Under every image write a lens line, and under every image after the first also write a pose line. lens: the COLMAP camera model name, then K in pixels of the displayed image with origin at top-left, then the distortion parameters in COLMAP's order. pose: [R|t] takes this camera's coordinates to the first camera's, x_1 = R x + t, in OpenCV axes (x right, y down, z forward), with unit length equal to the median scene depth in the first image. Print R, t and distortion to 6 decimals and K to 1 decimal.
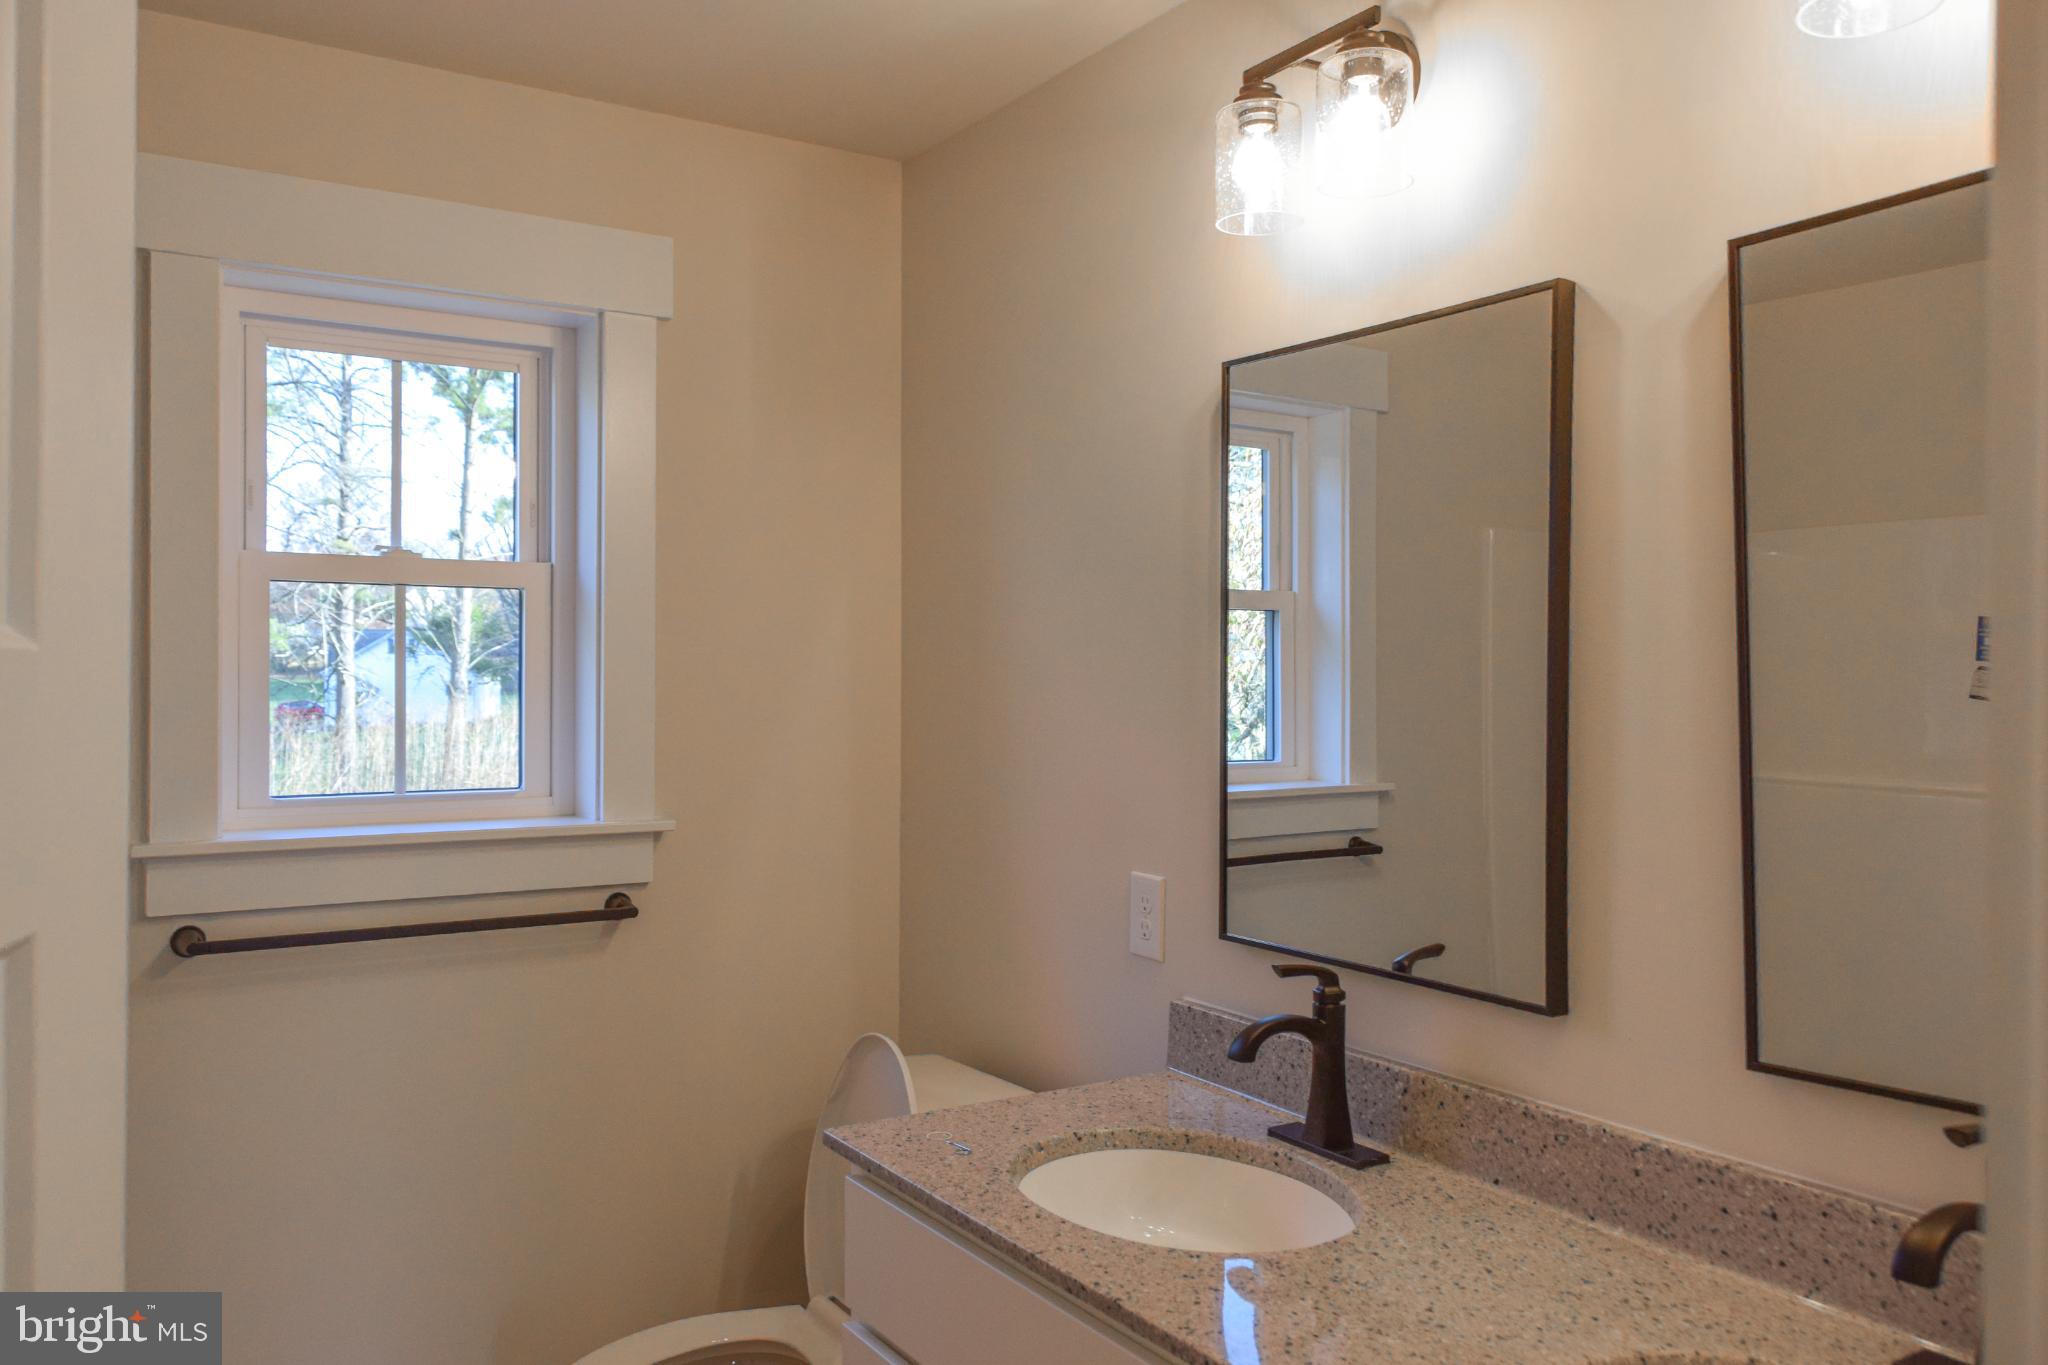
lens RADIAL K [[1577.1, 0, 1024.0], [0, 1577.1, 682.5], [0, 0, 1]] dist [0.006282, 0.003523]
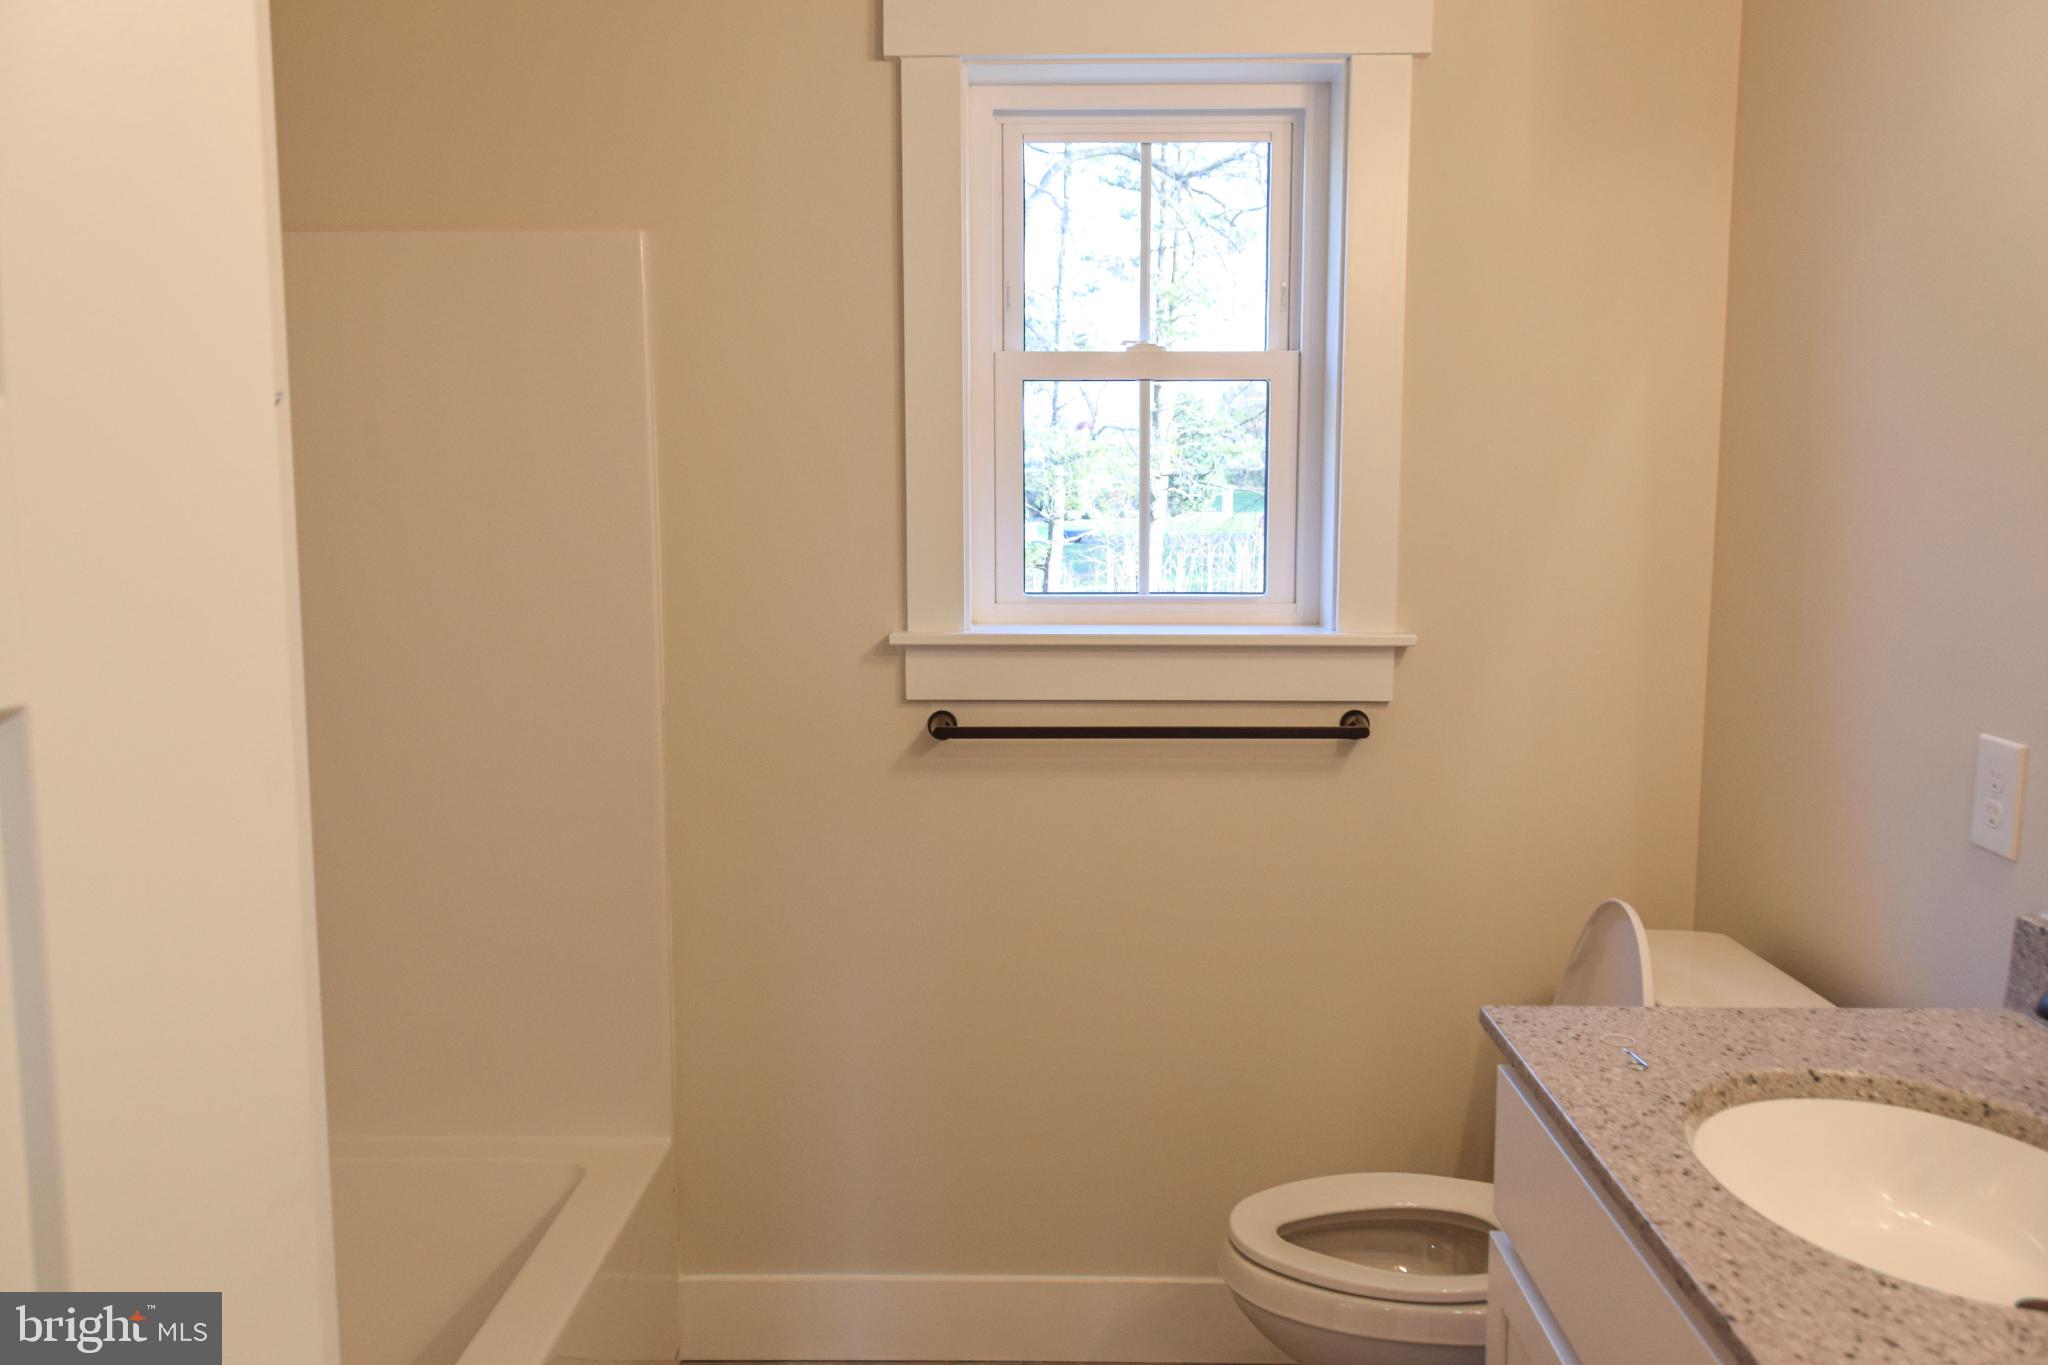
lens RADIAL K [[1577.1, 0, 1024.0], [0, 1577.1, 682.5], [0, 0, 1]] dist [0.006282, 0.003523]
pose [[0.827639, 0.064986, -0.557486, 0.110371], [0.001379, 0.993036, 0.117805, 0.009545], [0.561259, -0.098269, 0.821786, 0.156104]]
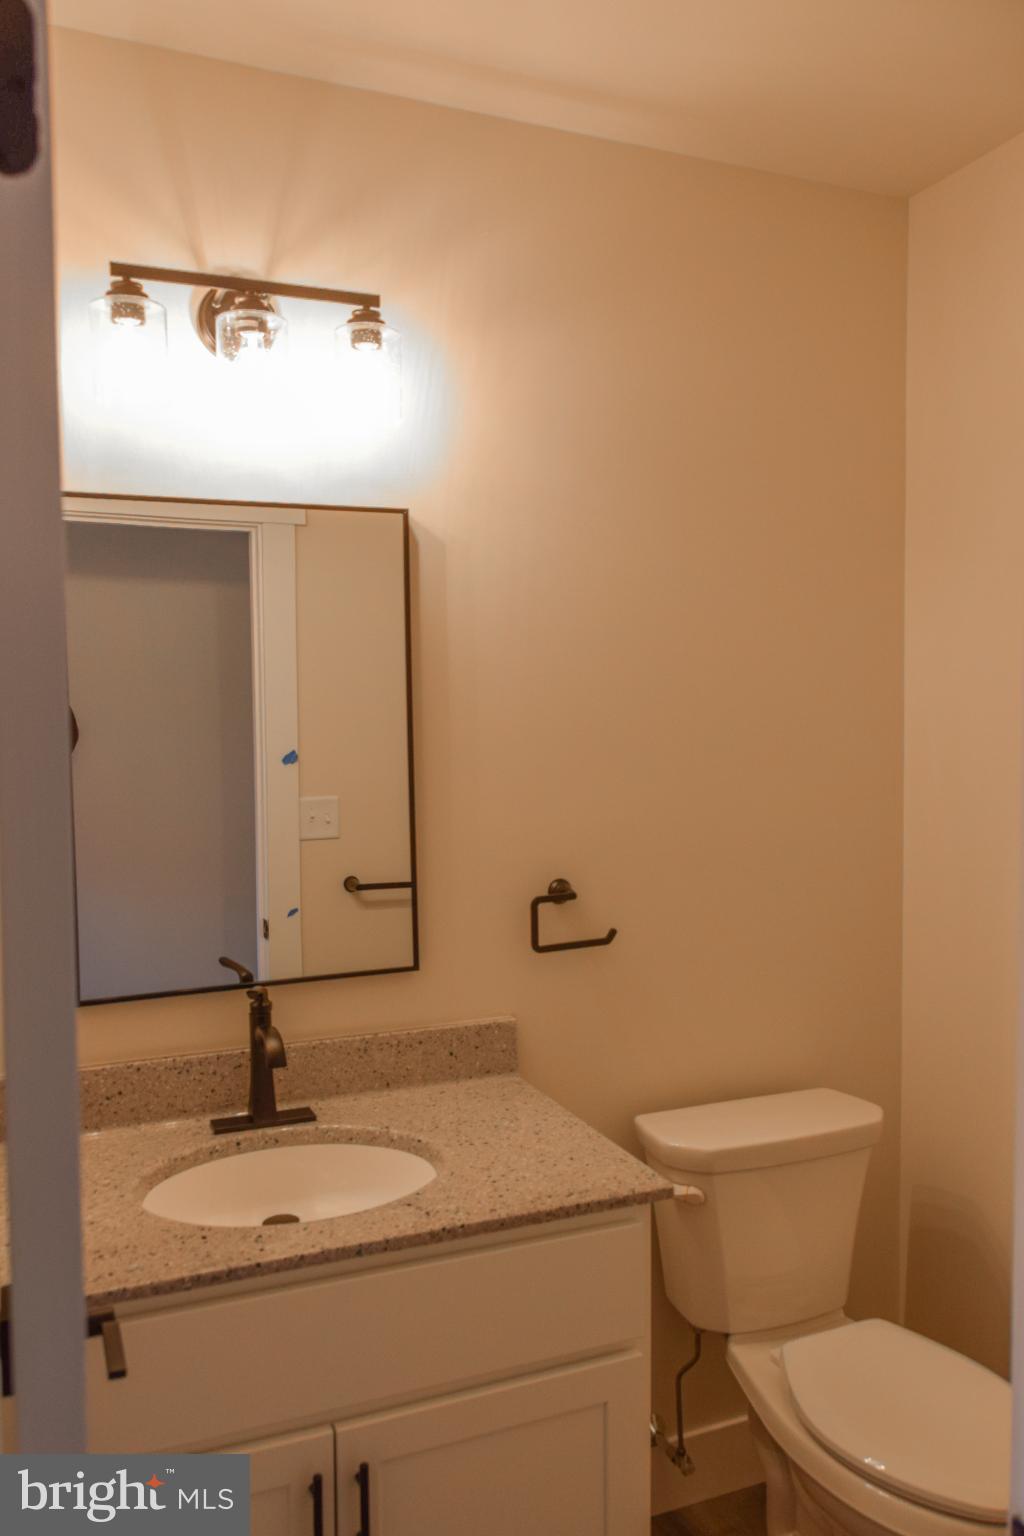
lens RADIAL K [[1182.8, 0, 512.0], [0, 1182.8, 768.0], [0, 0, 1]] dist [0.006282, 0.003523]
pose [[0.172212, -0.033440, 0.984492, -0.579181], [0.019364, 0.999345, 0.030557, -0.026115], [-0.984870, 0.013801, 0.172747, 0.469840]]
